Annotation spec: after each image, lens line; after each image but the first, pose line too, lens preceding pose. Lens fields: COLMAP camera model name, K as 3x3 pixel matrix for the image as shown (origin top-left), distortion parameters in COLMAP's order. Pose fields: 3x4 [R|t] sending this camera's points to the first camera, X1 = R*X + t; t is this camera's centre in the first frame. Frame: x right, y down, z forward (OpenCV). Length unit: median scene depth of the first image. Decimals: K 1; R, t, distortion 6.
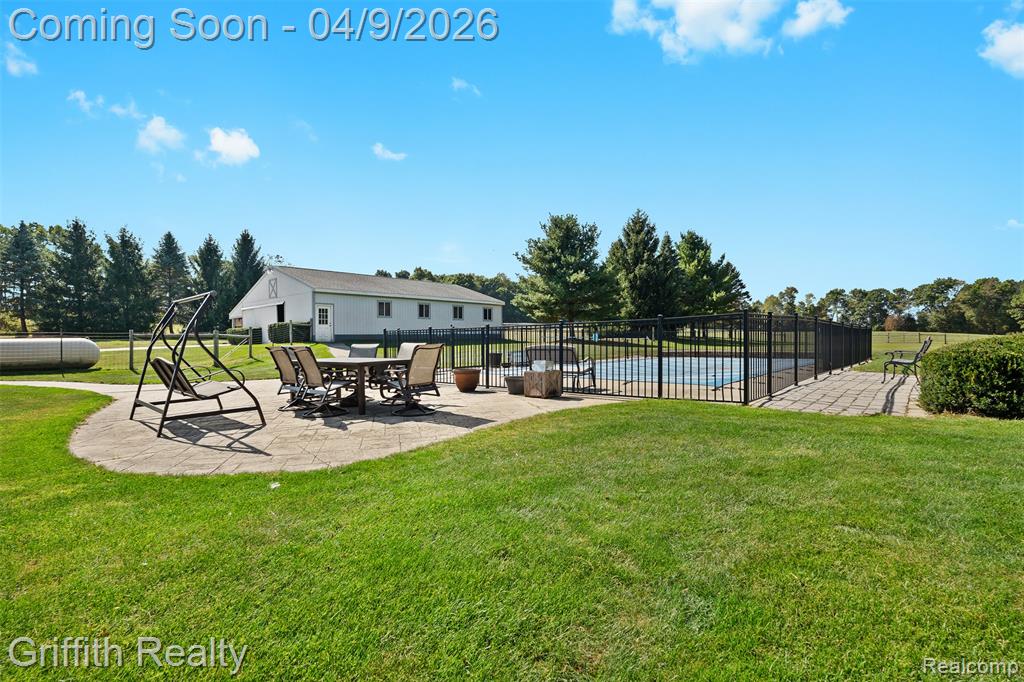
lens RADIAL K [[466.7, 0, 512.0], [0, 466.7, 341.0], [0, 0, 1]] dist [-0.003510, -0.000139]
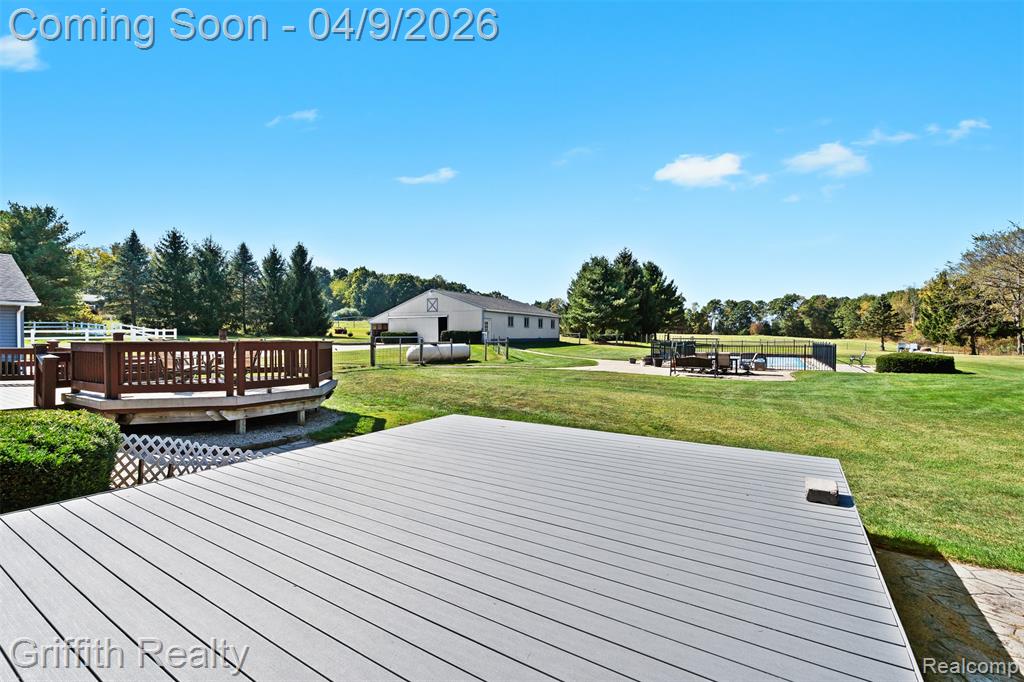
lens RADIAL K [[455.9, 0, 512.0], [0, 455.9, 341.0], [0, 0, 1]] dist [0.003383, 0.000137]
pose [[0.976481, 0.012161, 0.215262, -0.102004], [-0.013976, 0.999878, 0.006912, -0.002941], [-0.215152, -0.009758, 0.976532, -0.073748]]
